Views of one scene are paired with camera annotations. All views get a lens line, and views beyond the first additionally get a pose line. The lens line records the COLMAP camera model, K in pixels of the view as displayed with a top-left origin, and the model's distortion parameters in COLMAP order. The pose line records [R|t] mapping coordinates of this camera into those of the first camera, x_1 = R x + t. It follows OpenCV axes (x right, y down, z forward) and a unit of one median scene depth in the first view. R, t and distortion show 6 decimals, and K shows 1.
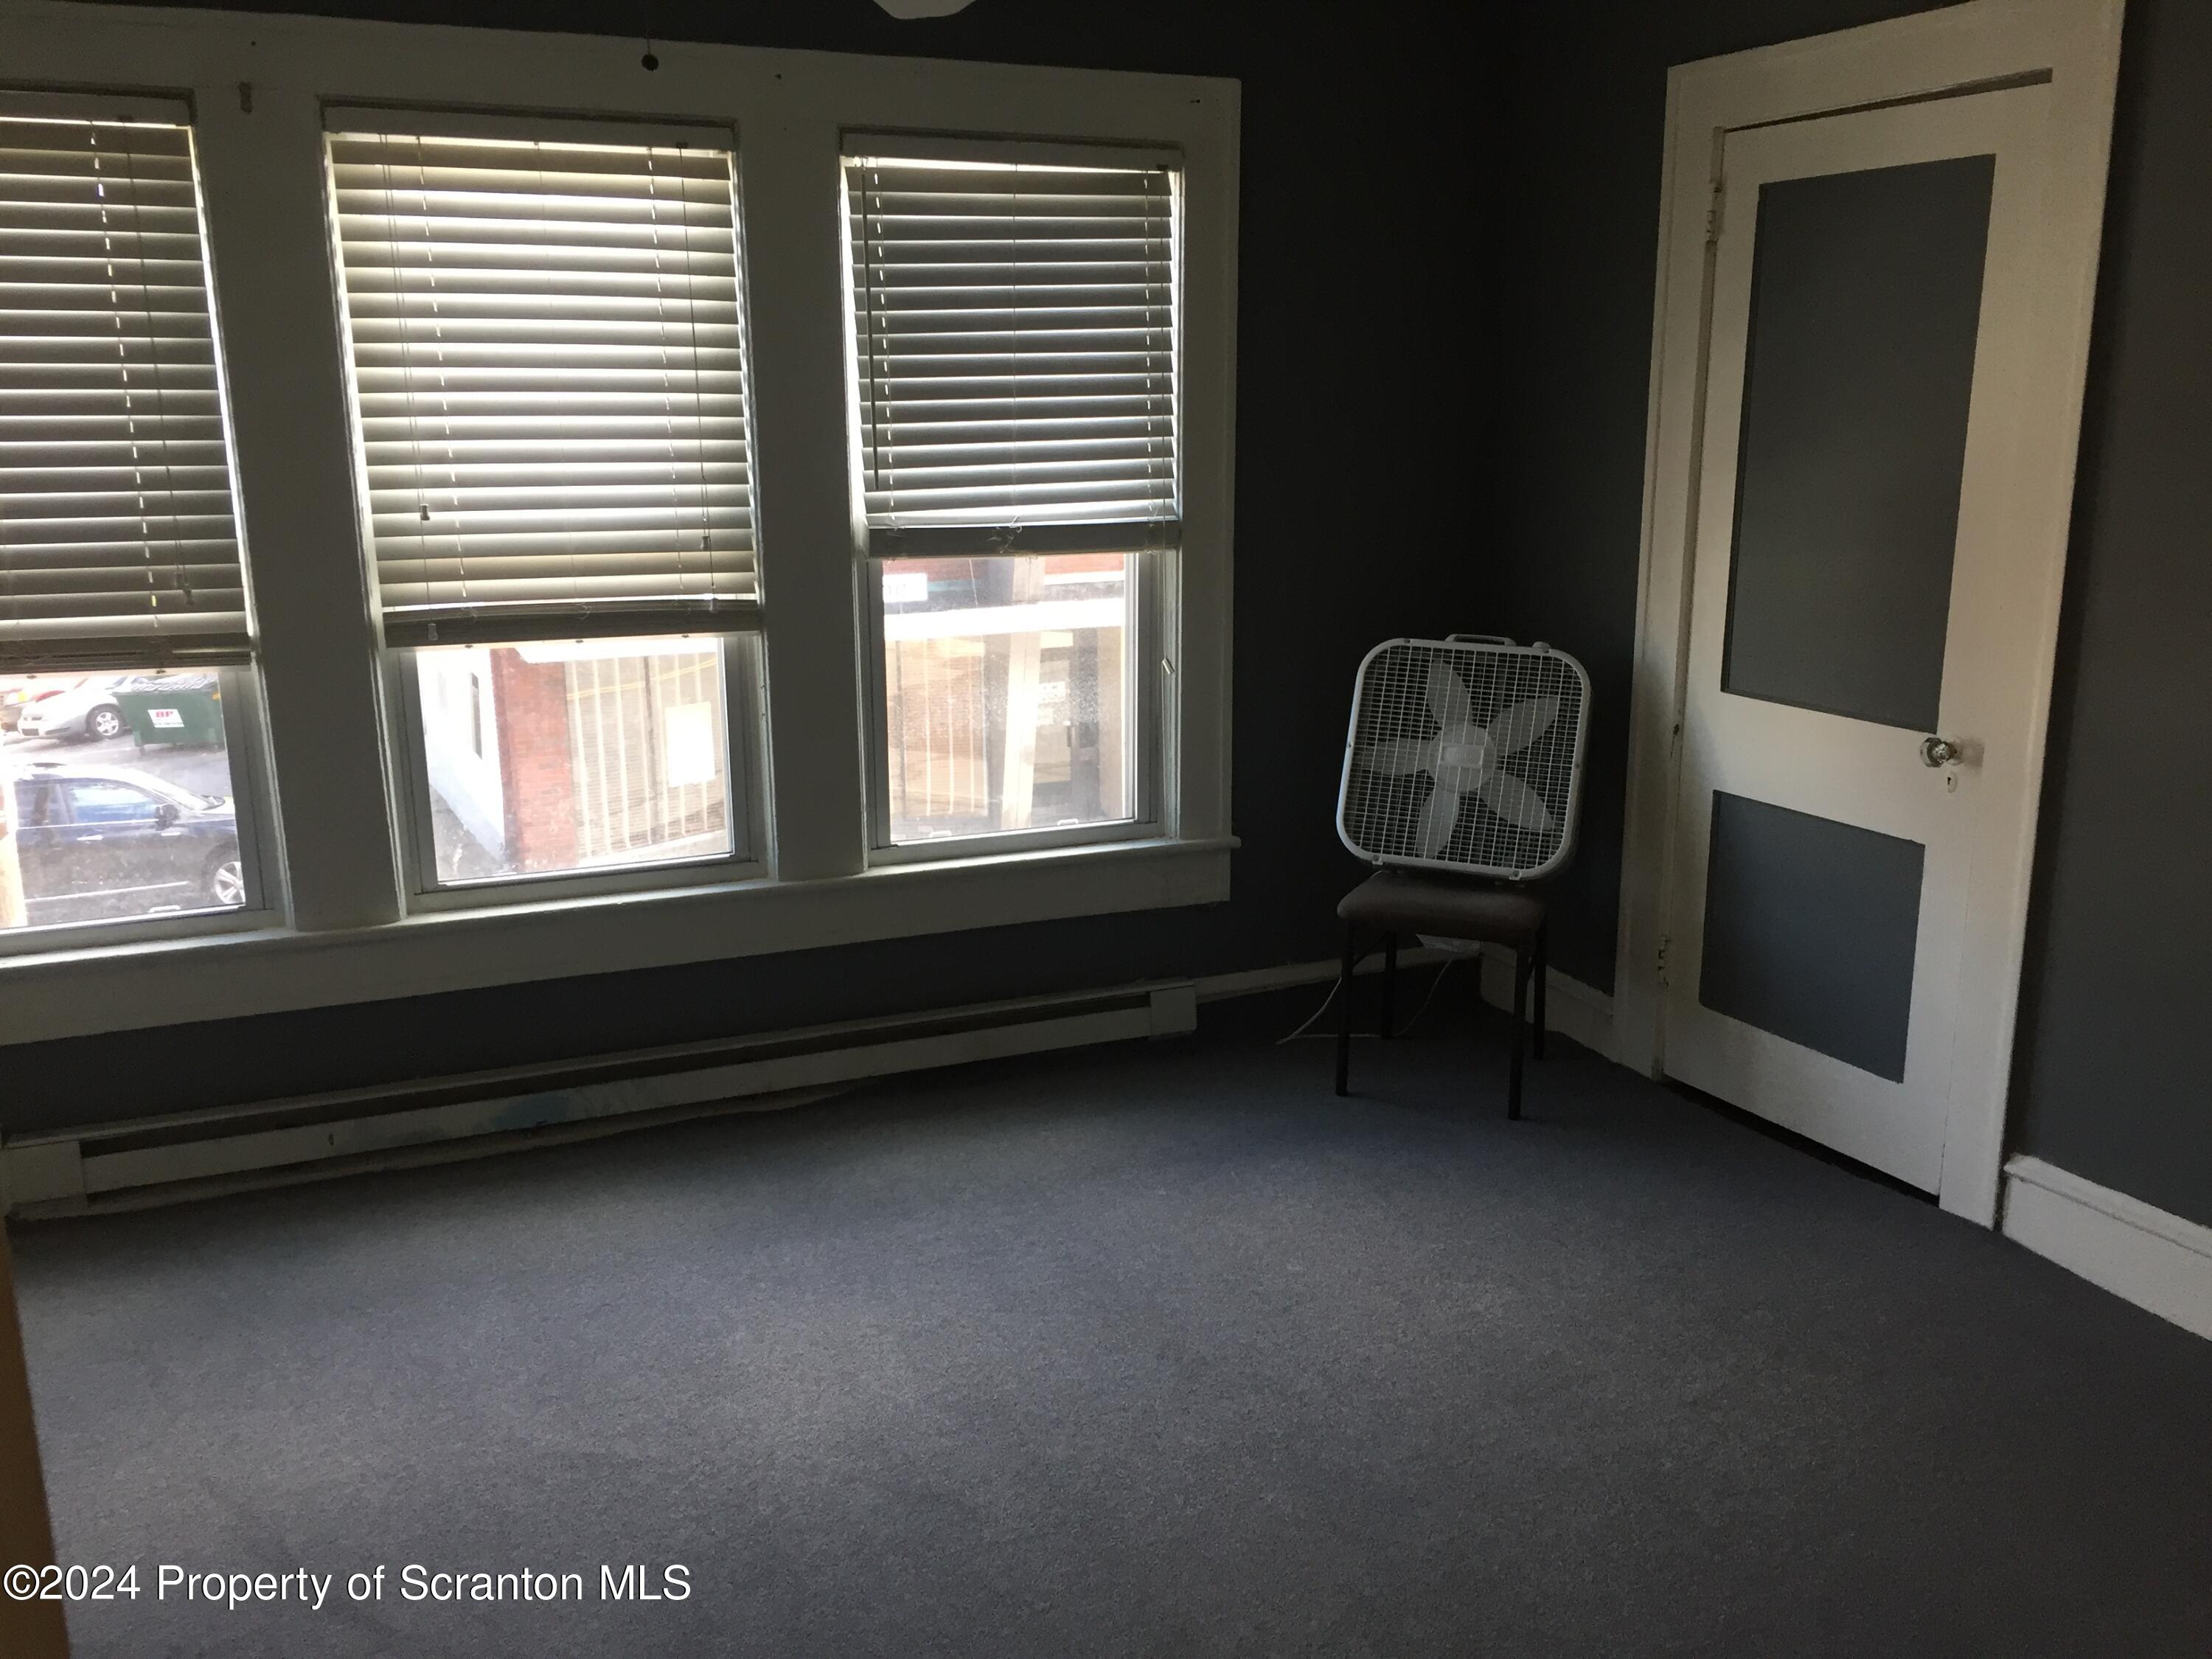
lens RADIAL K [[1880.3, 0, 1112.3], [0, 1880.3, 843.5], [0, 0, 1]] dist [0.048804, -0.058601]
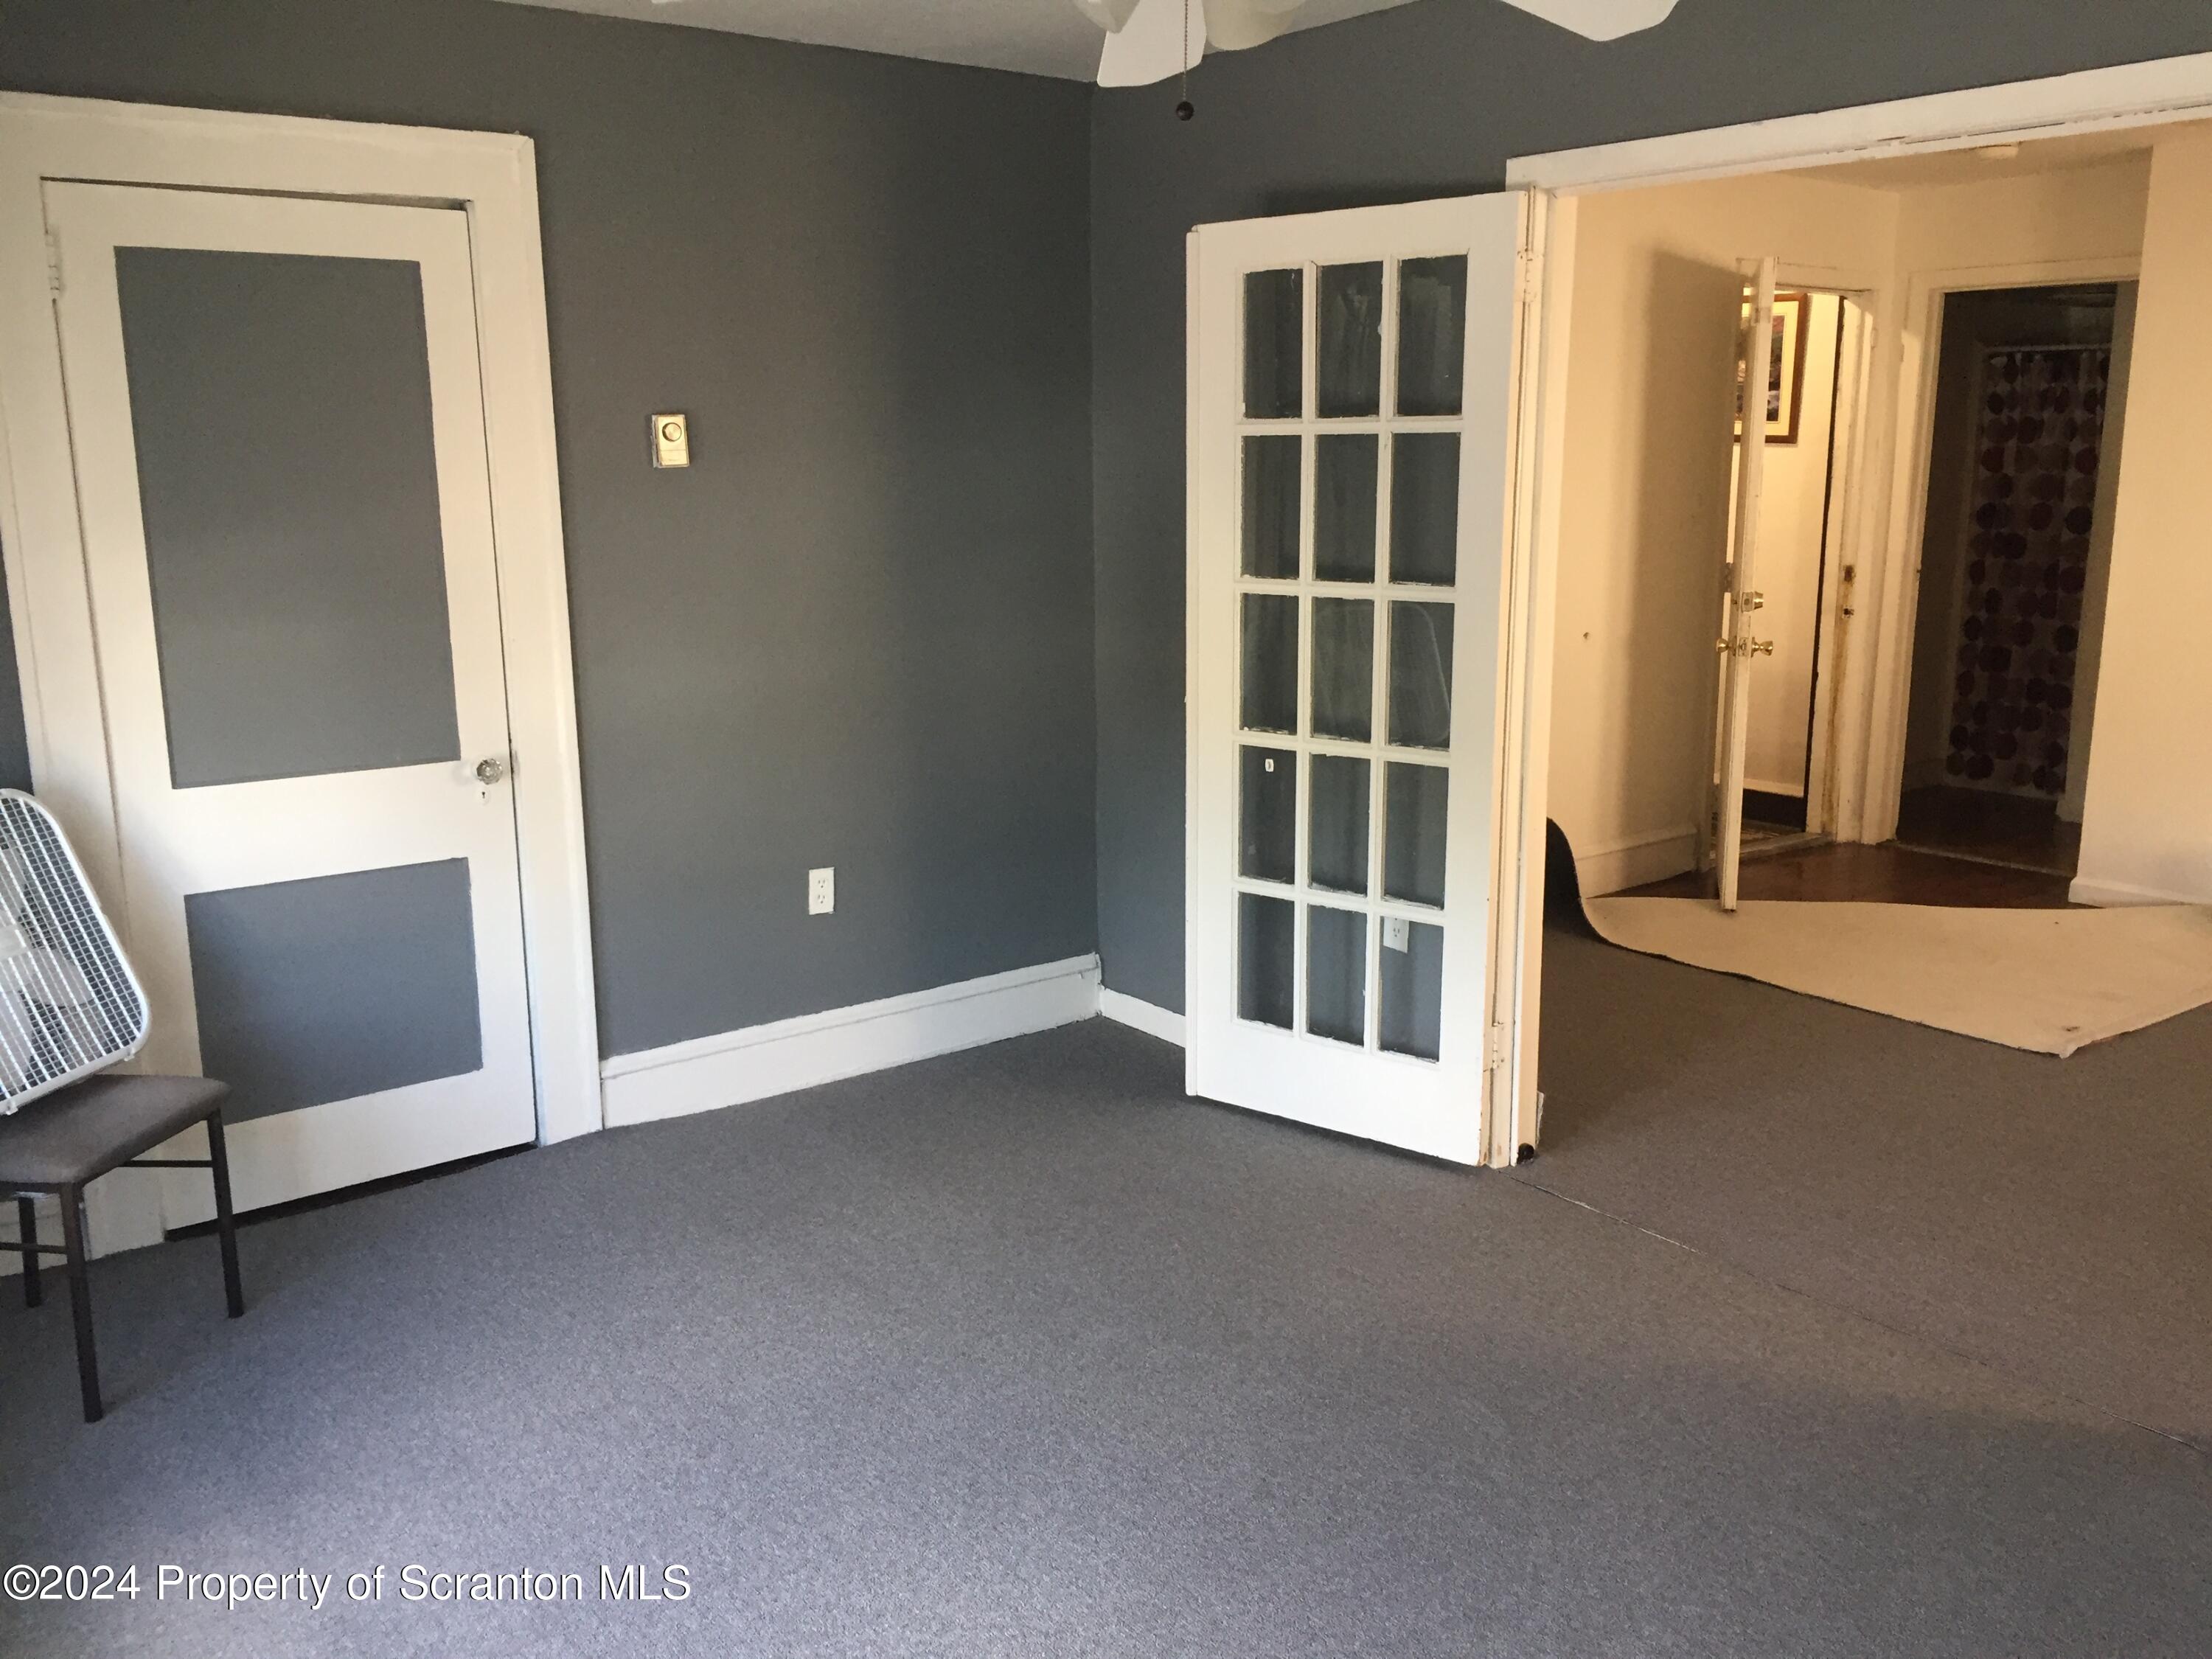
lens RADIAL K [[1880.3, 0, 1108.0], [0, 1880.3, 828.0], [0, 0, 1]] dist [0.048804, -0.058601]
pose [[-0.182244, -0.211780, 0.960175, -0.859516], [0.229371, 0.940430, 0.250960, -0.250601], [-0.956126, 0.265973, -0.122811, 0.898955]]
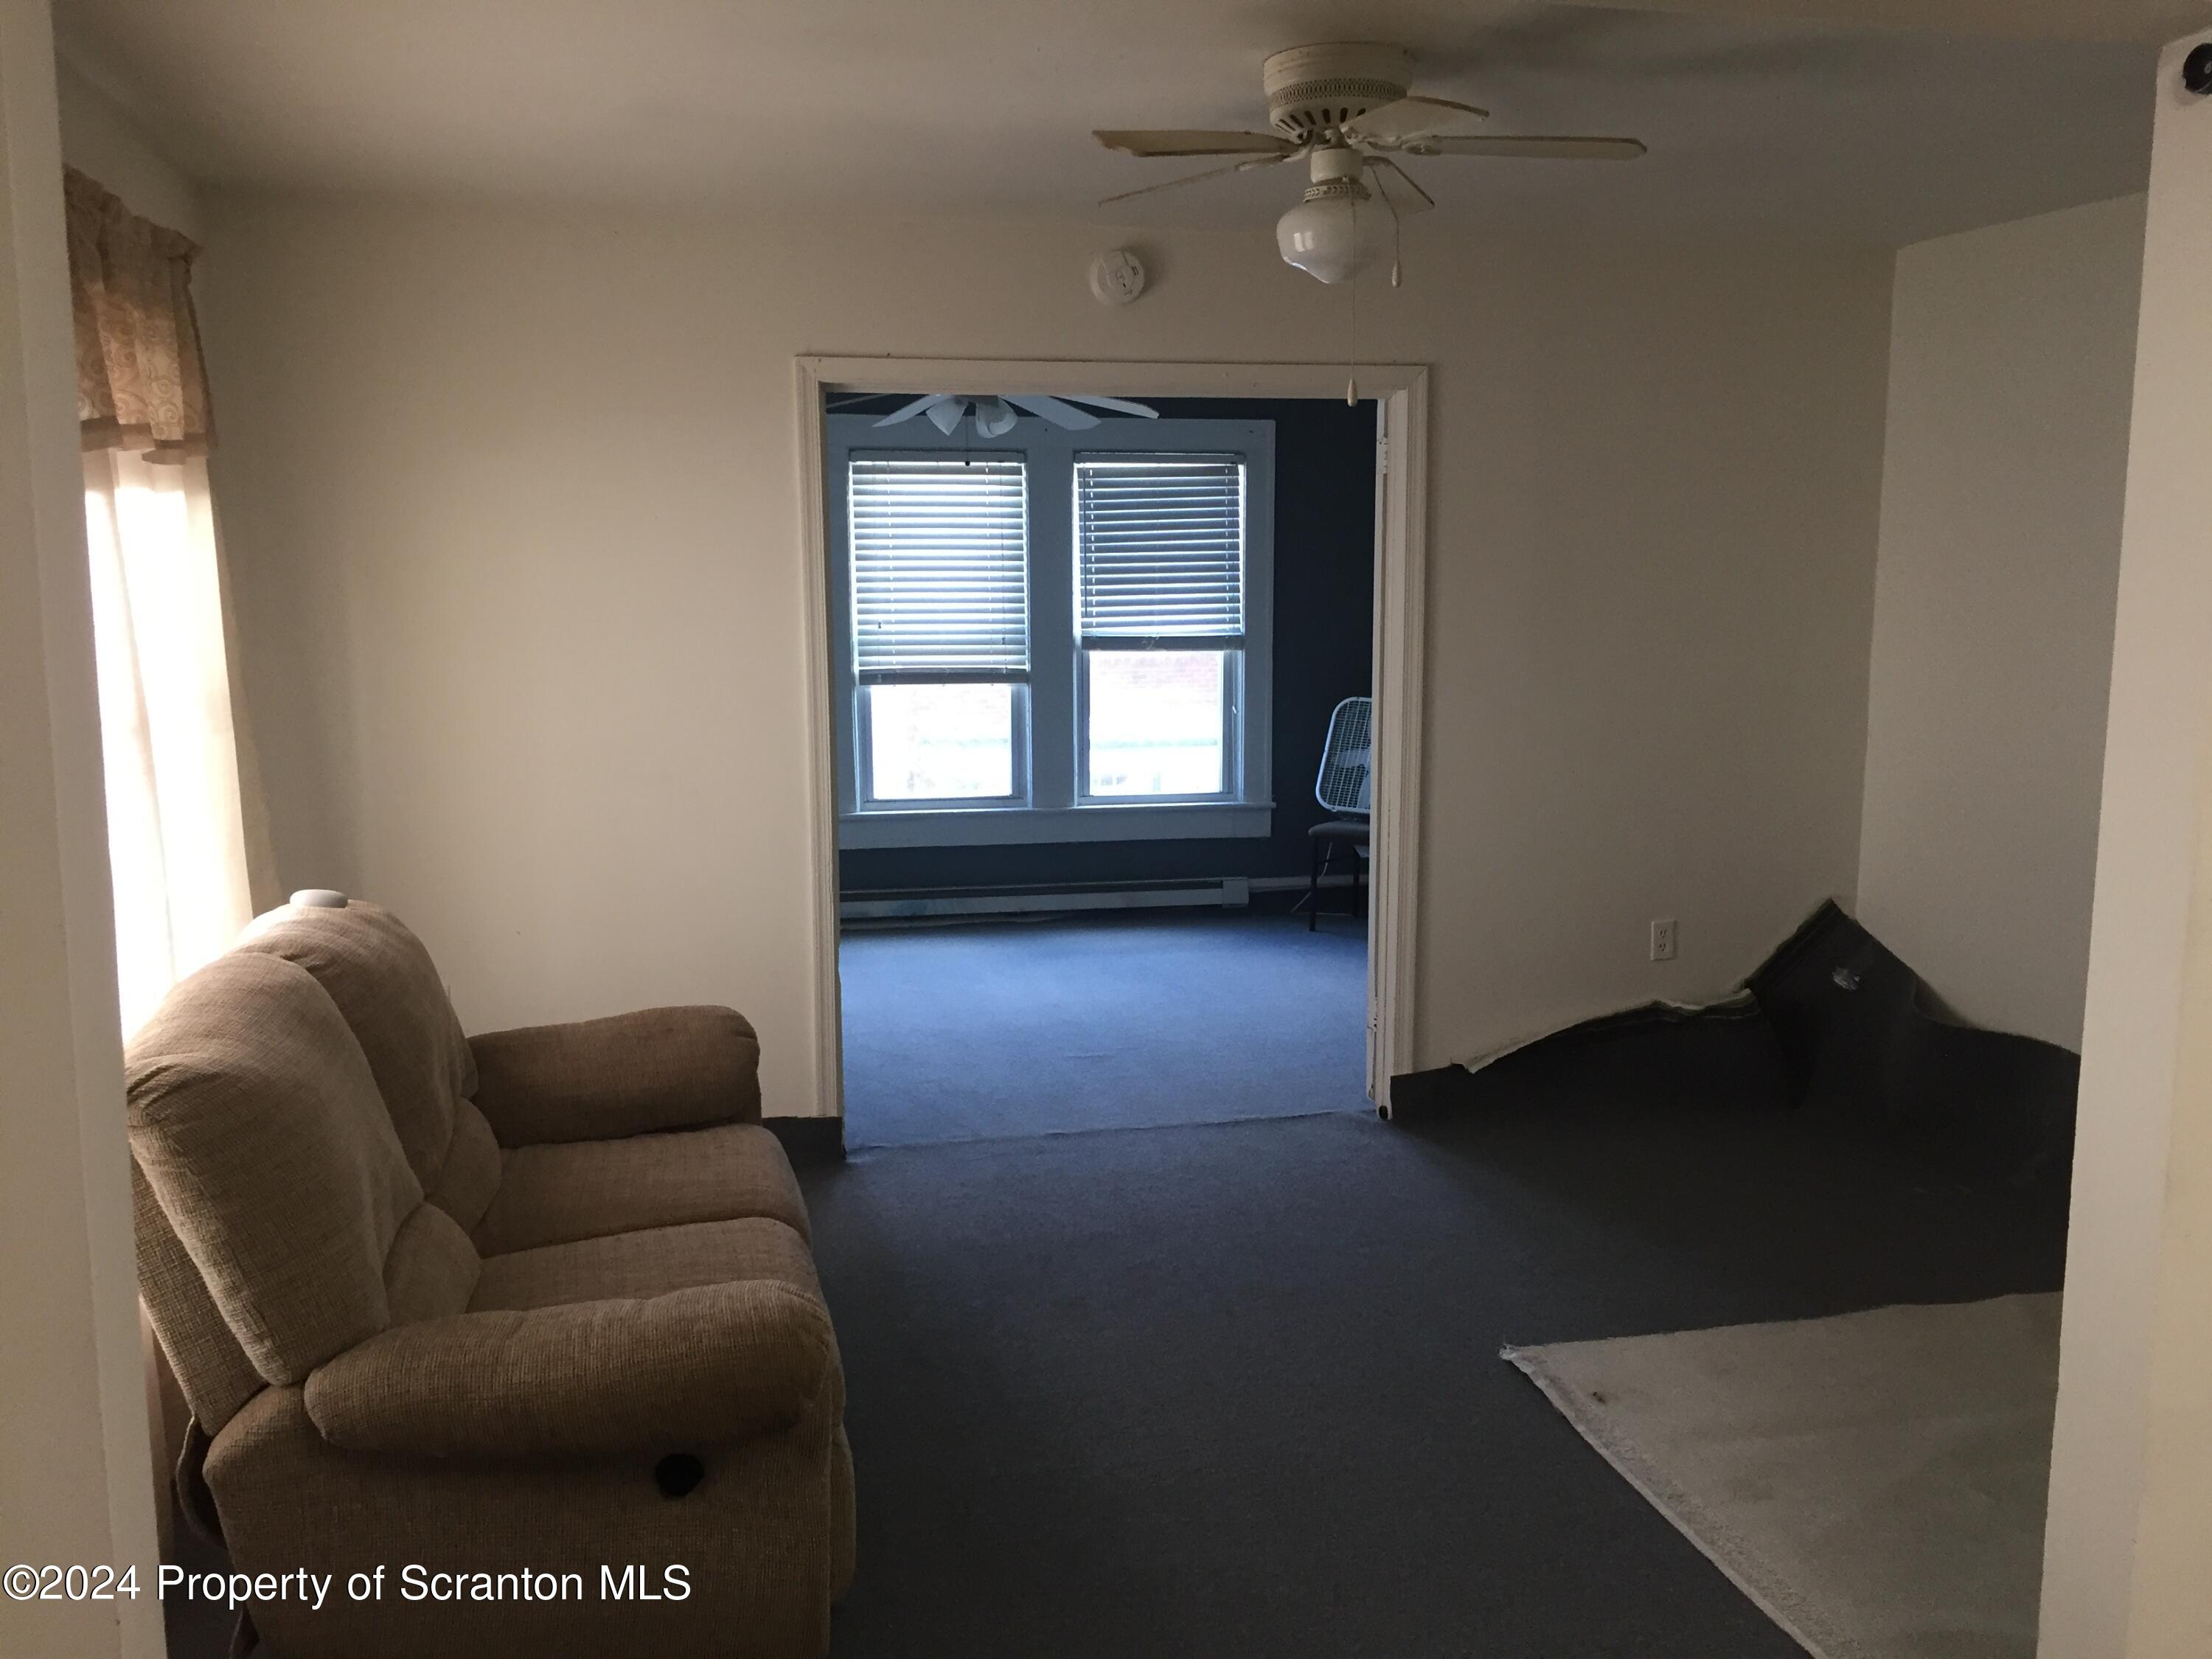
lens RADIAL K [[1880.3, 0, 1097.8], [0, 1880.3, 822.4], [0, 0, 1]] dist [0.048804, -0.058601]
pose [[0.964492, 0.034186, -0.261889, 0.435068], [-0.061418, 0.993435, -0.096514, 0.233914], [0.256871, 0.109172, 0.960260, -0.952744]]
